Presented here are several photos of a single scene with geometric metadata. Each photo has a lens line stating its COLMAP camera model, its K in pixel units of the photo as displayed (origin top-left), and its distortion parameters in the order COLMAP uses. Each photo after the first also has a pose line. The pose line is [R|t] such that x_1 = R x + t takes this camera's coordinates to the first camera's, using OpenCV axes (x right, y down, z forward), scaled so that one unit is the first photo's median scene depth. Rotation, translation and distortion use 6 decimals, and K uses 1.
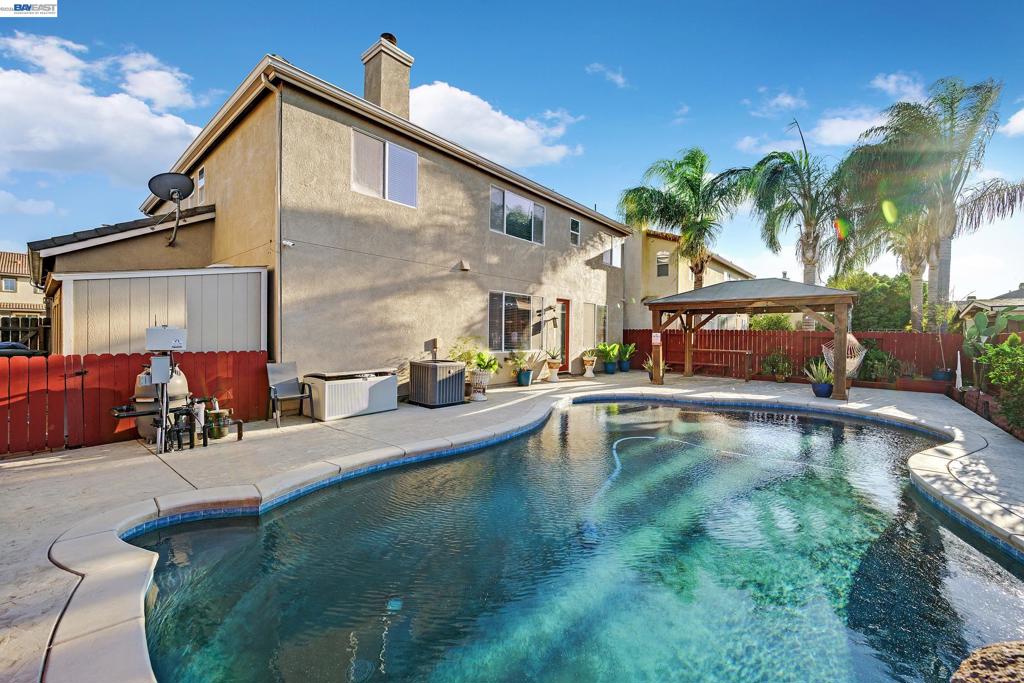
lens RADIAL K [[413.1, 0, 518.9], [0, 413.1, 340.2], [0, 0, 1]] dist [-0.005926, 0.000803]
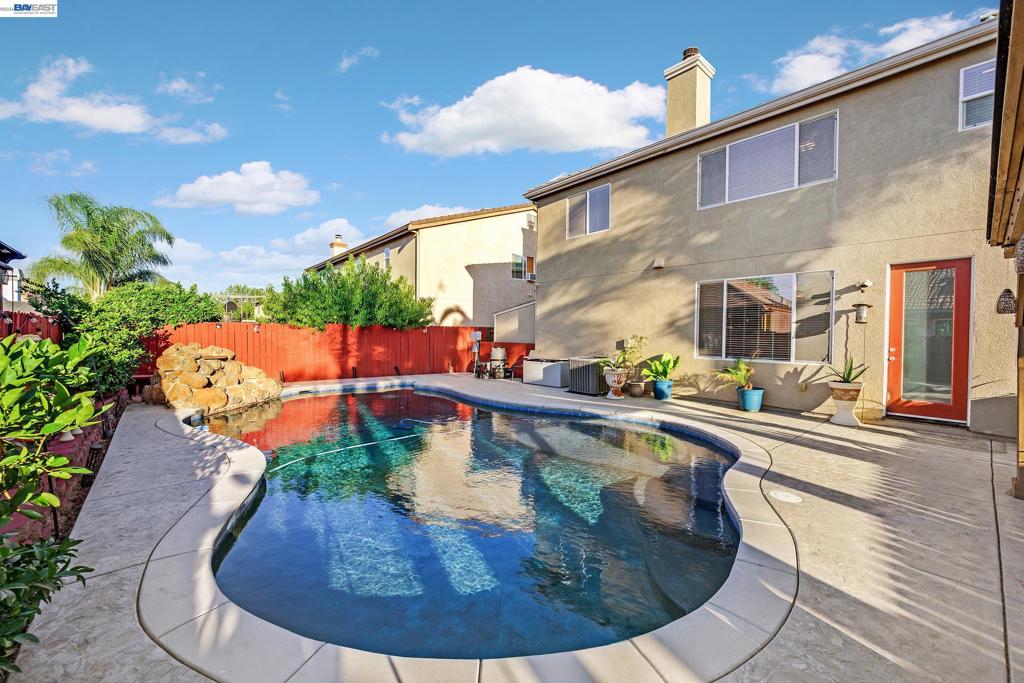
lens RADIAL K [[413.1, 0, 508.1], [0, 413.1, 336.8], [0, 0, 1]] dist [-0.005926, 0.000803]
pose [[-0.184822, -0.007321, -0.982745, 0.755634], [-0.031947, 0.999489, -0.001437, 0.001917], [0.982253, 0.031130, -0.184961, 0.735777]]
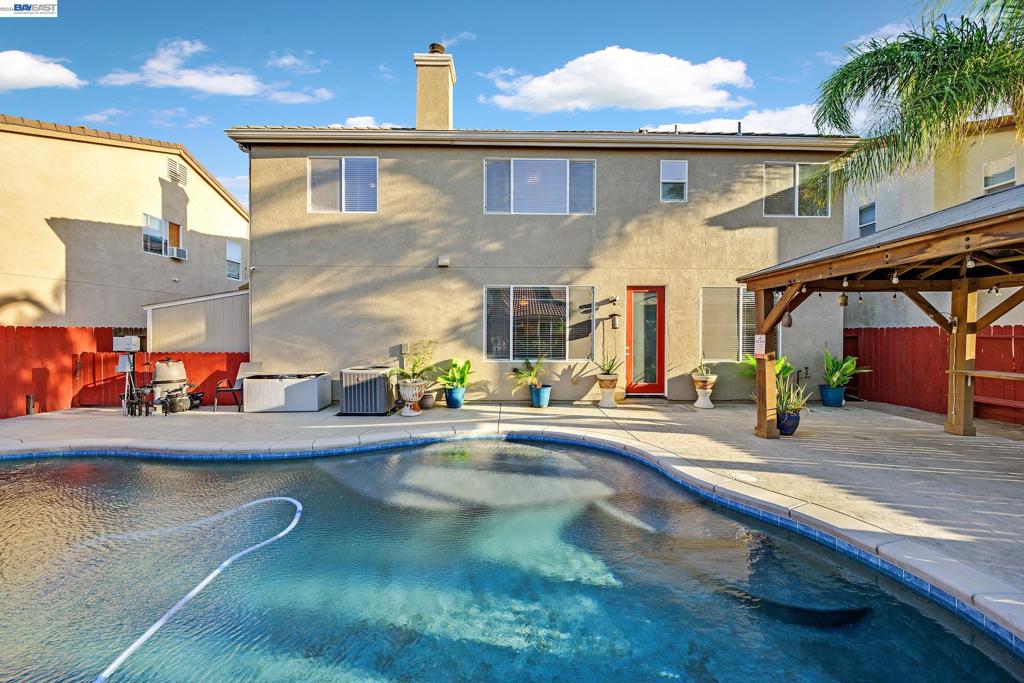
lens RADIAL K [[413.1, 0, 514.5], [0, 413.1, 338.1], [0, 0, 1]] dist [-0.005926, 0.000803]
pose [[0.647996, -0.003347, -0.761637, 0.559255], [-0.007319, 0.999917, -0.010622, -0.006850], [0.761609, 0.012458, 0.647917, 0.478918]]
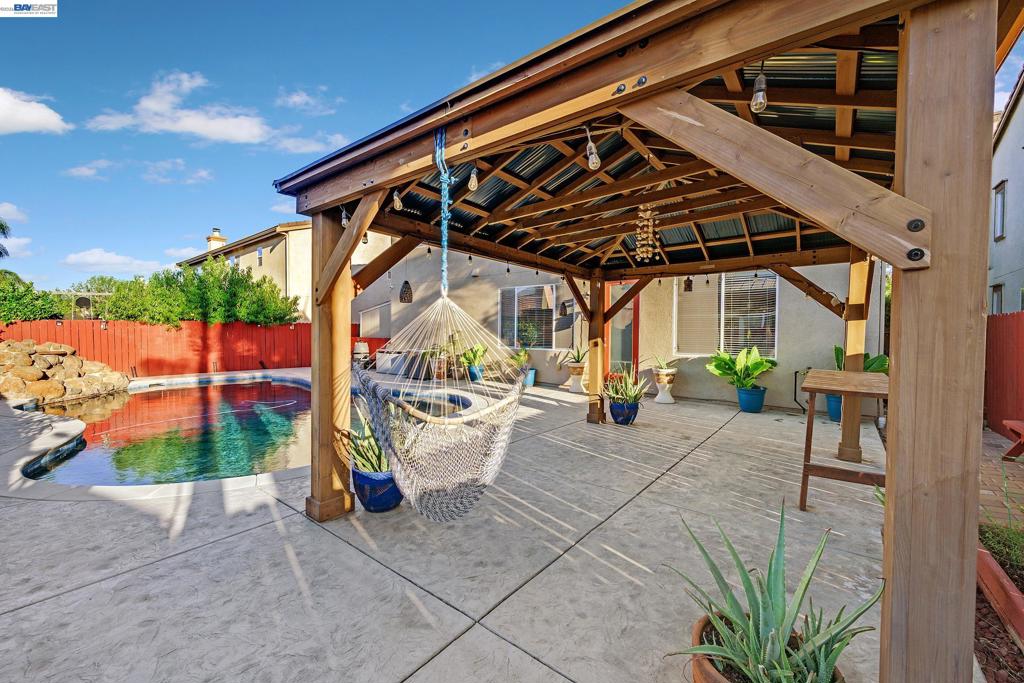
lens RADIAL K [[413.1, 0, 508.1], [0, 413.1, 335.1], [0, 0, 1]] dist [-0.005926, 0.000803]
pose [[0.009746, -0.001764, -0.999951, 0.923664], [-0.024677, 0.999693, -0.002004, 0.000833], [0.999648, 0.024695, 0.009699, 0.950930]]
